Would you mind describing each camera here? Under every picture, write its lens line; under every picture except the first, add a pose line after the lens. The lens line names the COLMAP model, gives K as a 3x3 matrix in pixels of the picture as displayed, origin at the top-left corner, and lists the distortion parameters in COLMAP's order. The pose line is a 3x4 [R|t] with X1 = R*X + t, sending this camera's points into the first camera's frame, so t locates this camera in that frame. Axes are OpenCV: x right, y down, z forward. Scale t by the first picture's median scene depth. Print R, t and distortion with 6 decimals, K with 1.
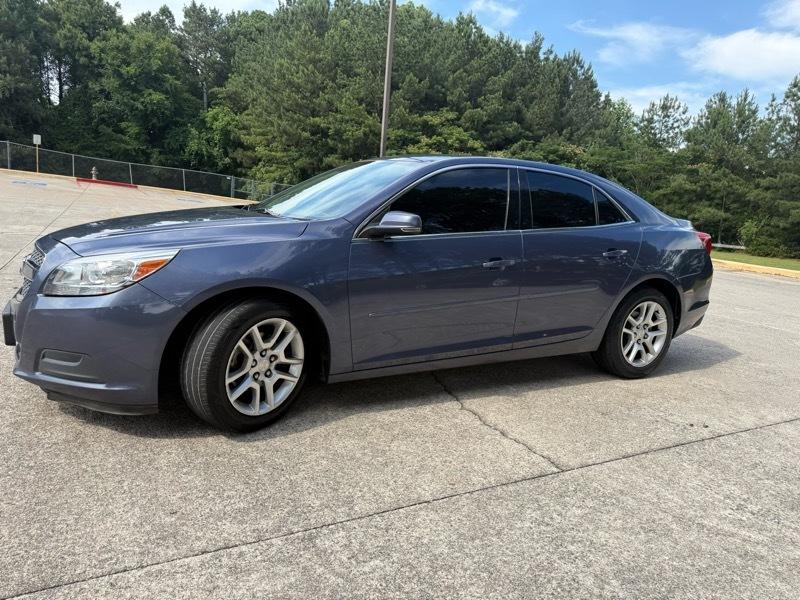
lens RADIAL K [[567.3, 0, 403.1], [0, 567.3, 296.5], [0, 0, 1]] dist [0.016269, -0.020742]
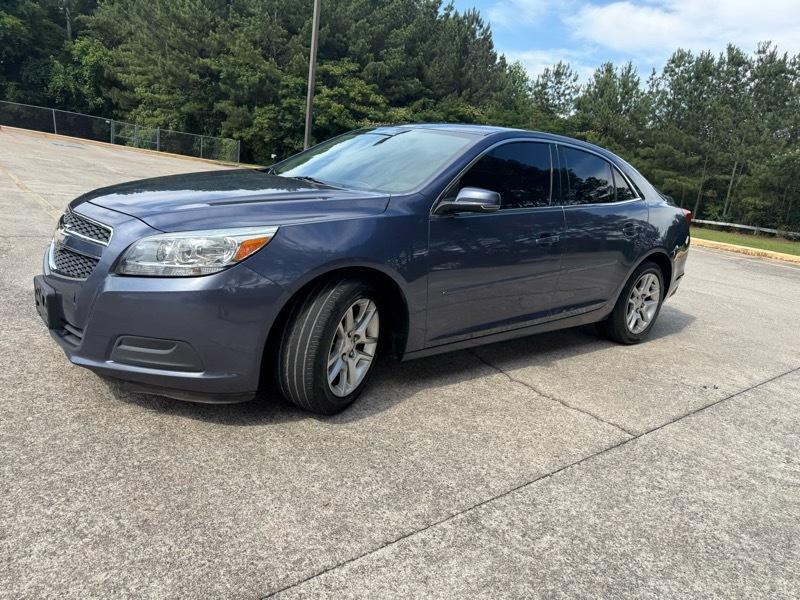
lens RADIAL K [[567.3, 0, 402.8], [0, 567.3, 303.0], [0, 0, 1]] dist [0.016269, -0.020742]
pose [[0.981091, -0.008727, 0.193350, -0.238622], [-0.008078, 0.996266, 0.085955, -0.025068], [-0.193378, -0.085892, 0.977357, 0.028477]]
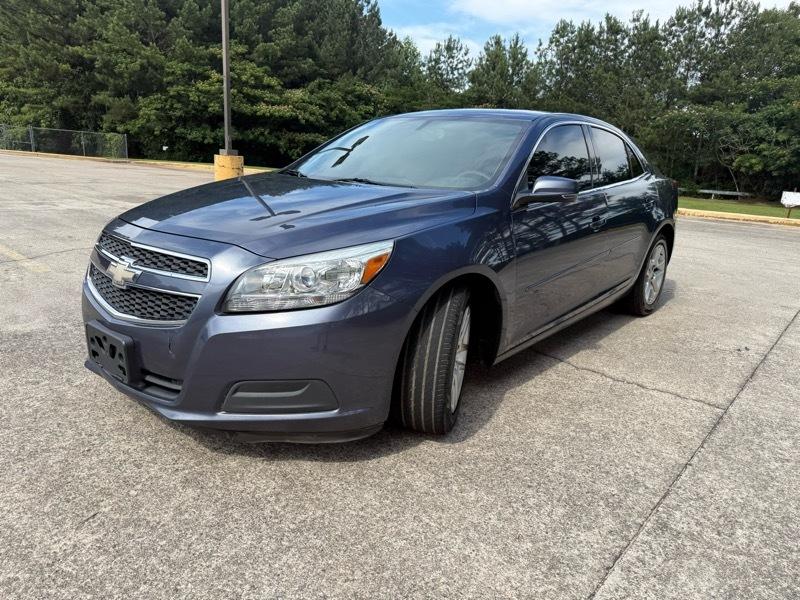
lens RADIAL K [[567.3, 0, 401.1], [0, 567.3, 302.8], [0, 0, 1]] dist [0.016269, -0.020742]
pose [[0.931171, -0.119771, 0.344347, -0.438225], [0.081170, 0.988899, 0.124463, -0.060700], [-0.355431, -0.087946, 0.930556, 0.133235]]
